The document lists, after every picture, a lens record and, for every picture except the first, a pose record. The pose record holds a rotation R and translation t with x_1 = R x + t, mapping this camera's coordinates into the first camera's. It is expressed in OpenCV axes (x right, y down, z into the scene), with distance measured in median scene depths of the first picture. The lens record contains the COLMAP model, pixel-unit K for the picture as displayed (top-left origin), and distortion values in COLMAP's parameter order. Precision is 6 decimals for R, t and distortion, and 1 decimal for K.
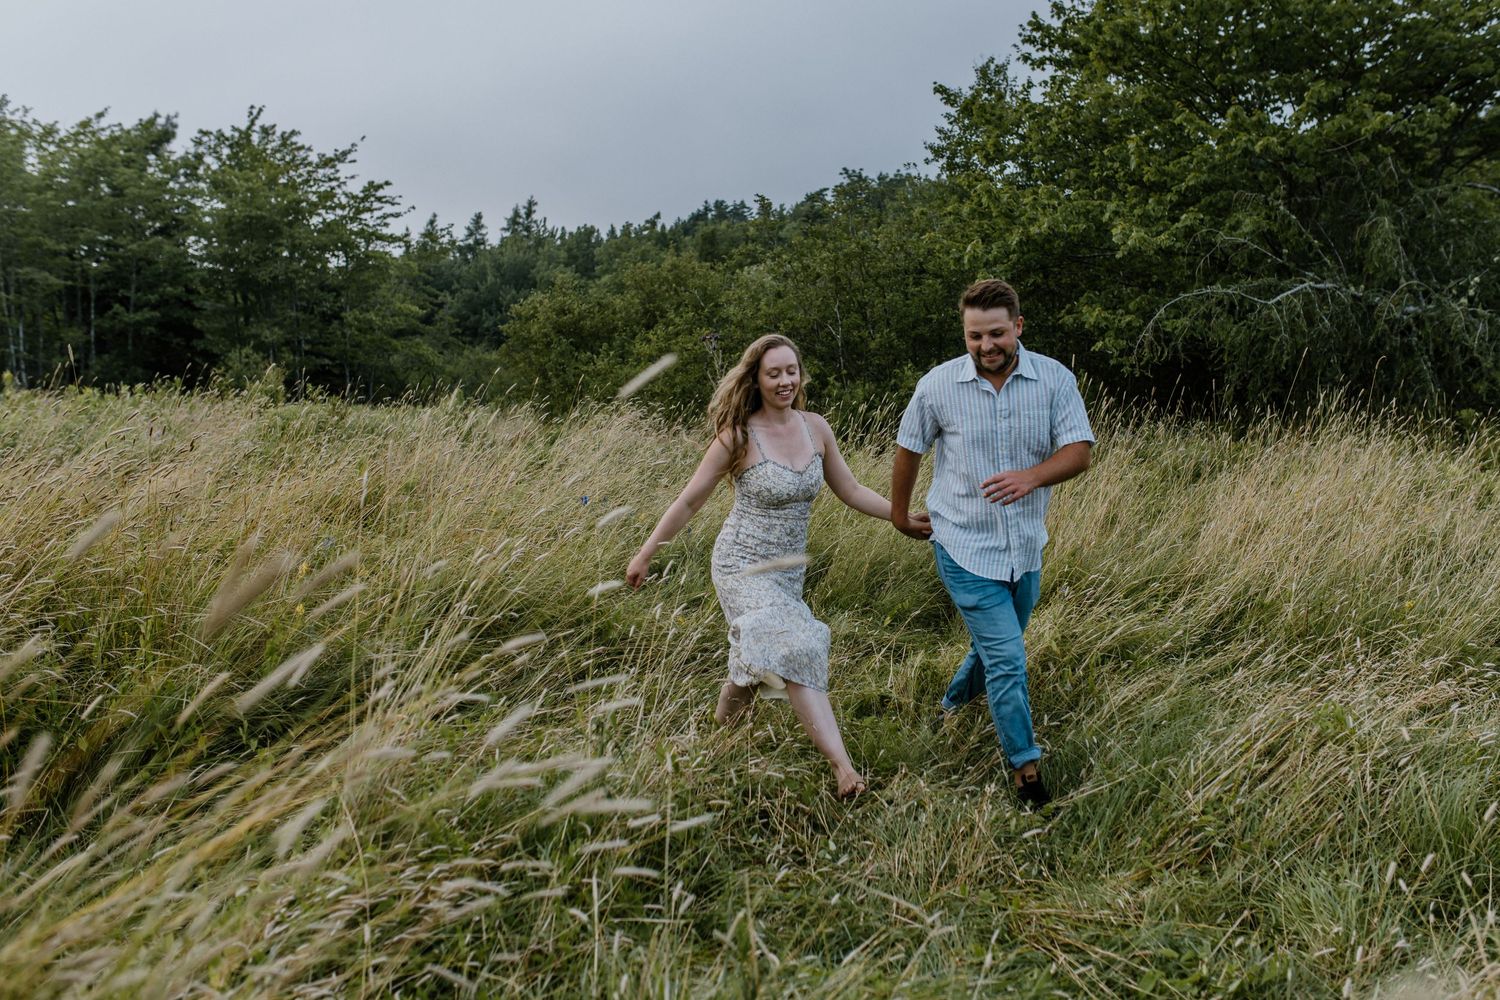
lens RADIAL K [[1474.0, 0, 777.4], [0, 1474.0, 480.3], [0, 0, 1]] dist [-0.015292, 0.000000]
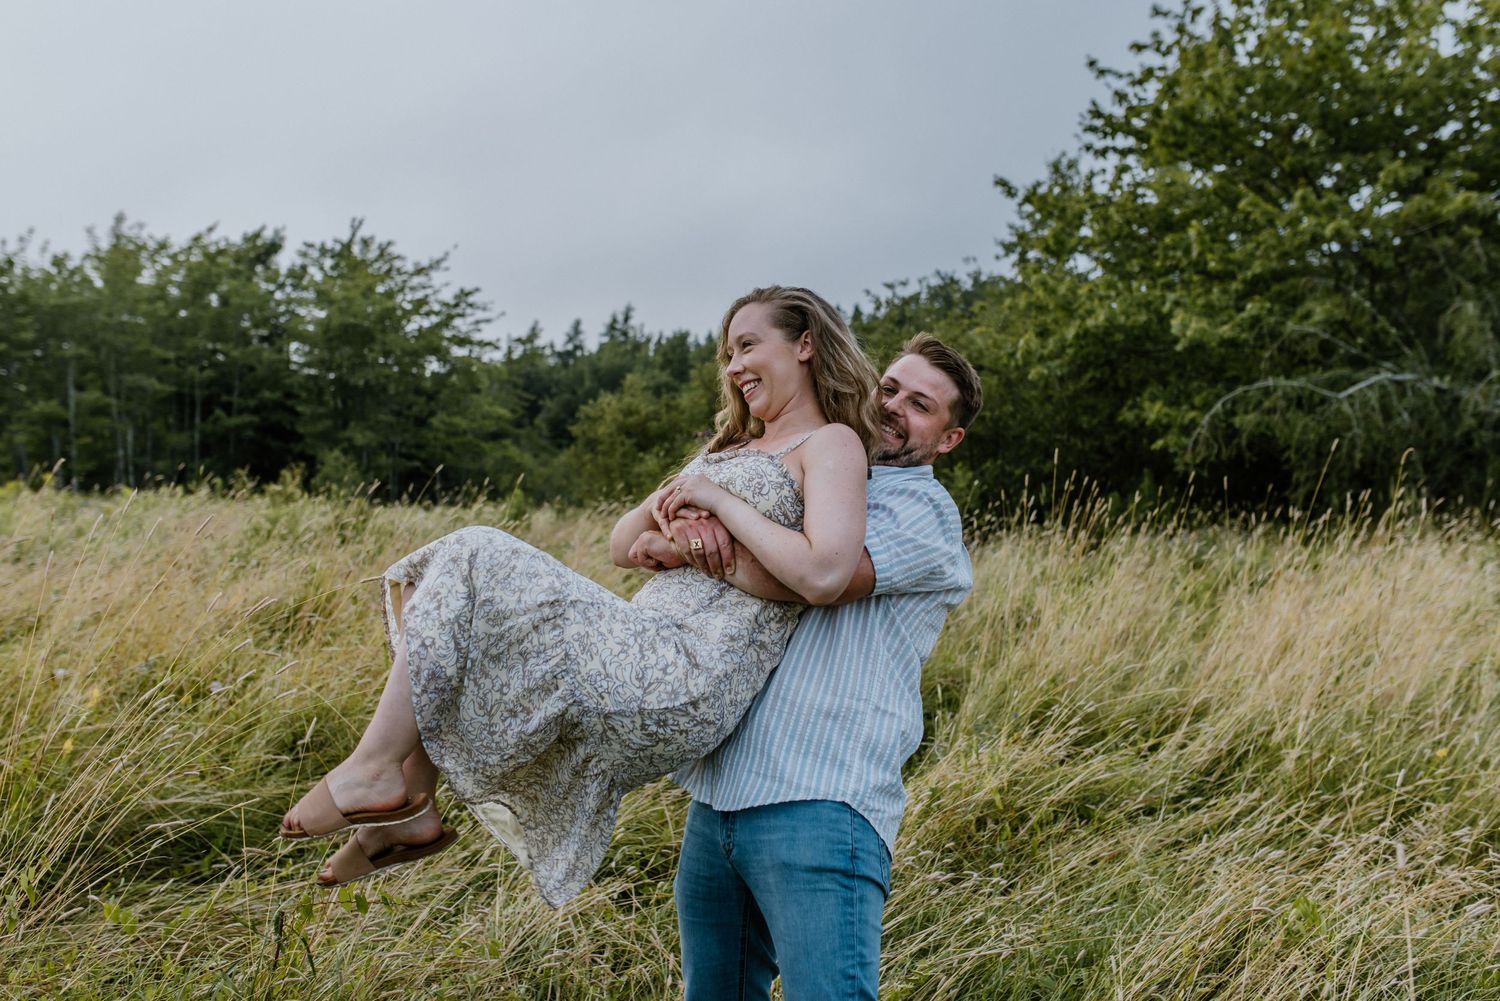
lens RADIAL K [[1474.0, 0, 734.0], [0, 1474.0, 477.4], [0, 0, 1]] dist [-0.015292, 0.000000]
pose [[0.995621, -0.002012, -0.093463, 0.035194], [-0.004625, 0.997484, -0.070742, -0.002374], [0.093370, 0.070865, 0.993106, 0.045145]]
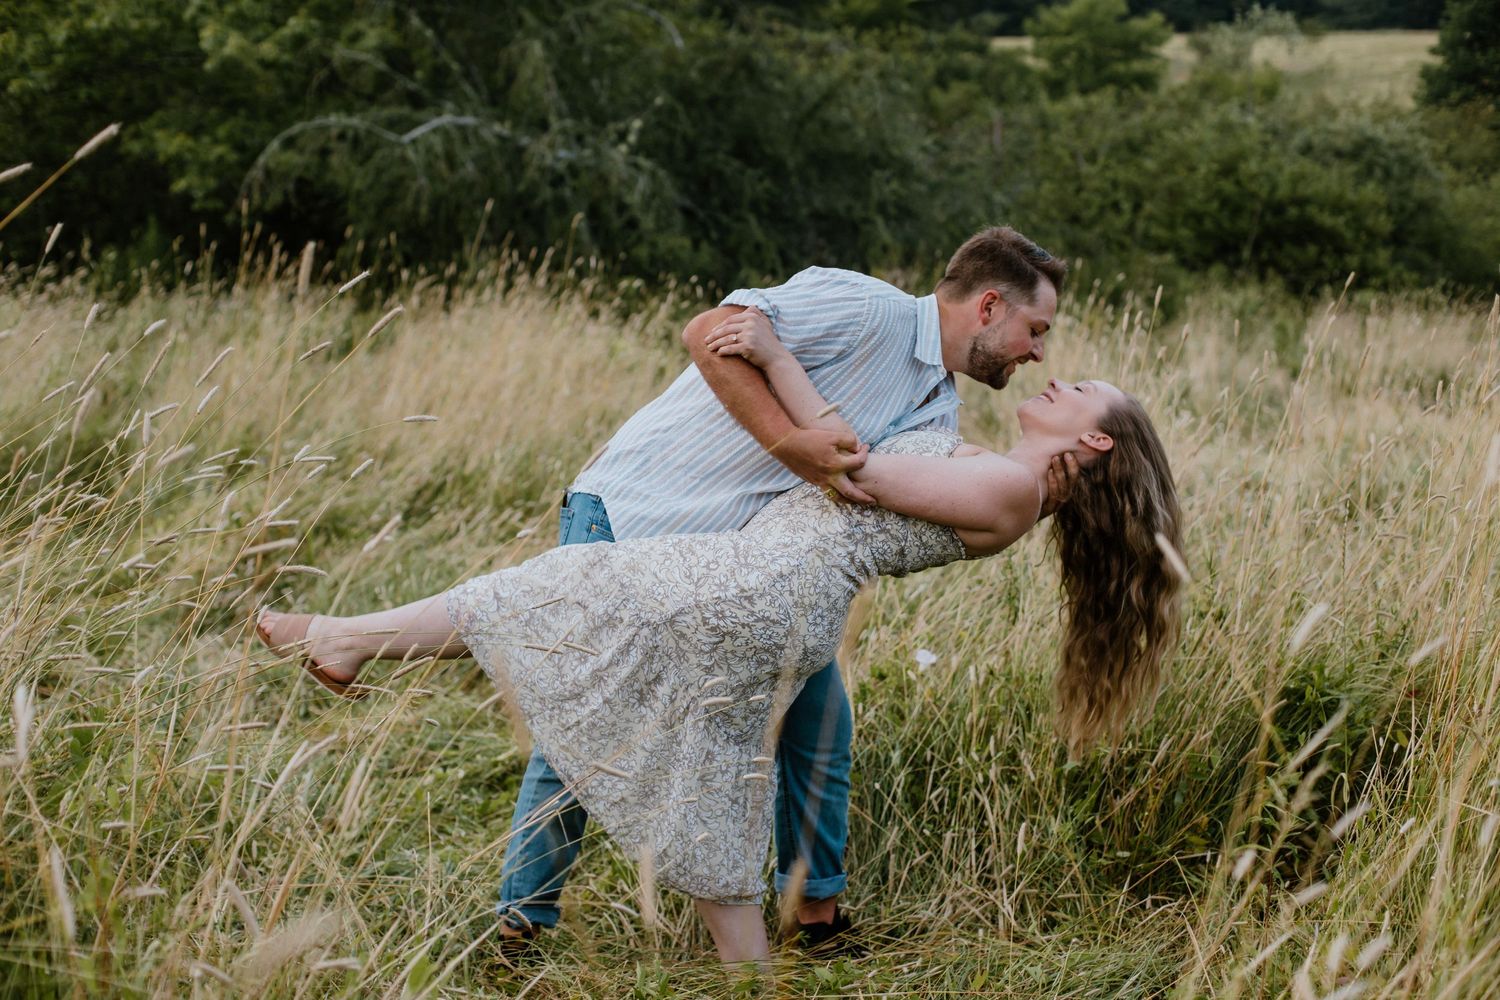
lens RADIAL K [[2148.0, 0, 748.9], [0, 2148.0, 498.0], [0, 0, 1]] dist [-0.128461, 0.000000]
pose [[0.873746, -0.026056, 0.485683, -0.056891], [-0.001407, 0.998424, 0.056095, 0.006956], [-0.486380, -0.049696, 0.872333, -0.091361]]
